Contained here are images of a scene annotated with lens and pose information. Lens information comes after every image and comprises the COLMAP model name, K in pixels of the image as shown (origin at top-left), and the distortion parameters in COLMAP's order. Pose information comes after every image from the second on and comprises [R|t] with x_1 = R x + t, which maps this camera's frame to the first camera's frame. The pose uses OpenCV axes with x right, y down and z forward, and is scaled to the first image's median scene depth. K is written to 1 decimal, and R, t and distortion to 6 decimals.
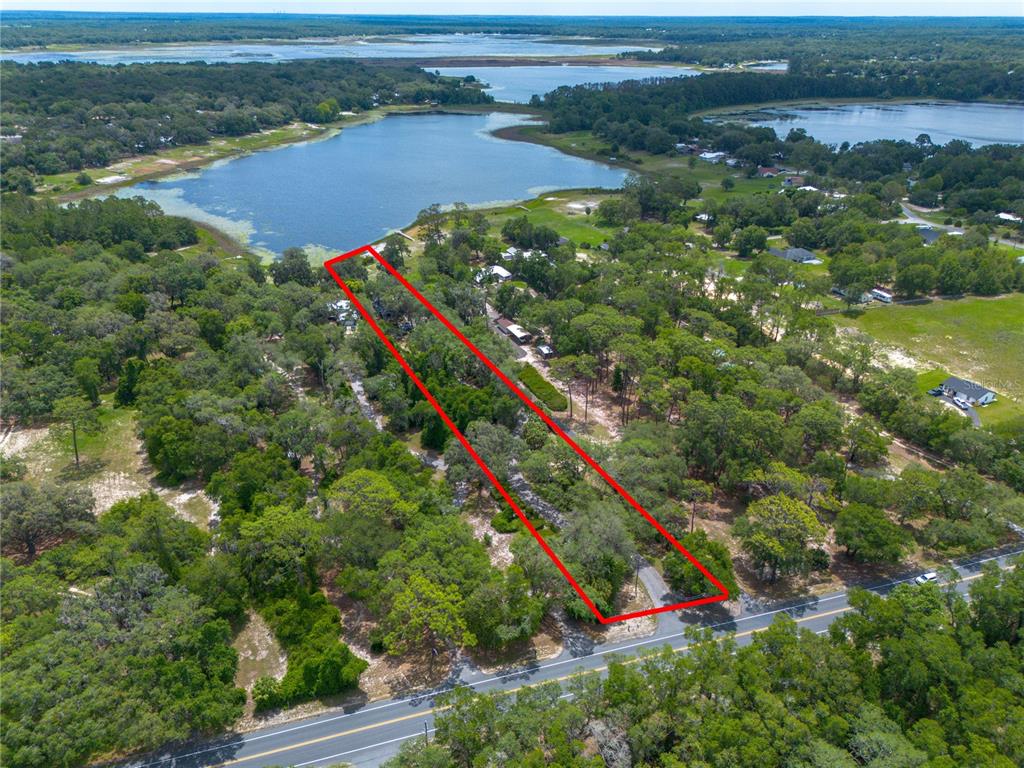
lens RADIAL K [[720.5, 0, 511.4], [0, 720.5, 386.7], [0, 0, 1]] dist [0.065248, -0.055637]
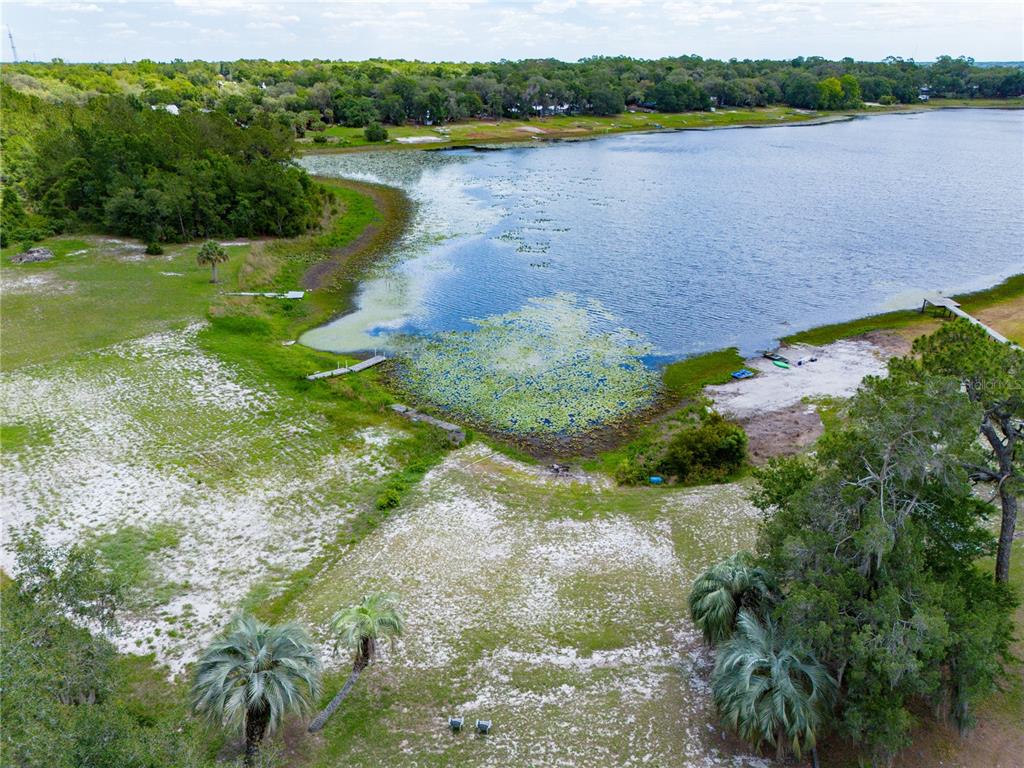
lens RADIAL K [[720.5, 0, 511.4], [0, 720.5, 386.7], [0, 0, 1]] dist [0.065248, -0.055637]
pose [[0.793425, 0.239126, -0.559728, -0.068939], [-0.273479, 0.961599, 0.023152, -0.084200], [0.543771, 0.134705, 0.828353, 0.396155]]
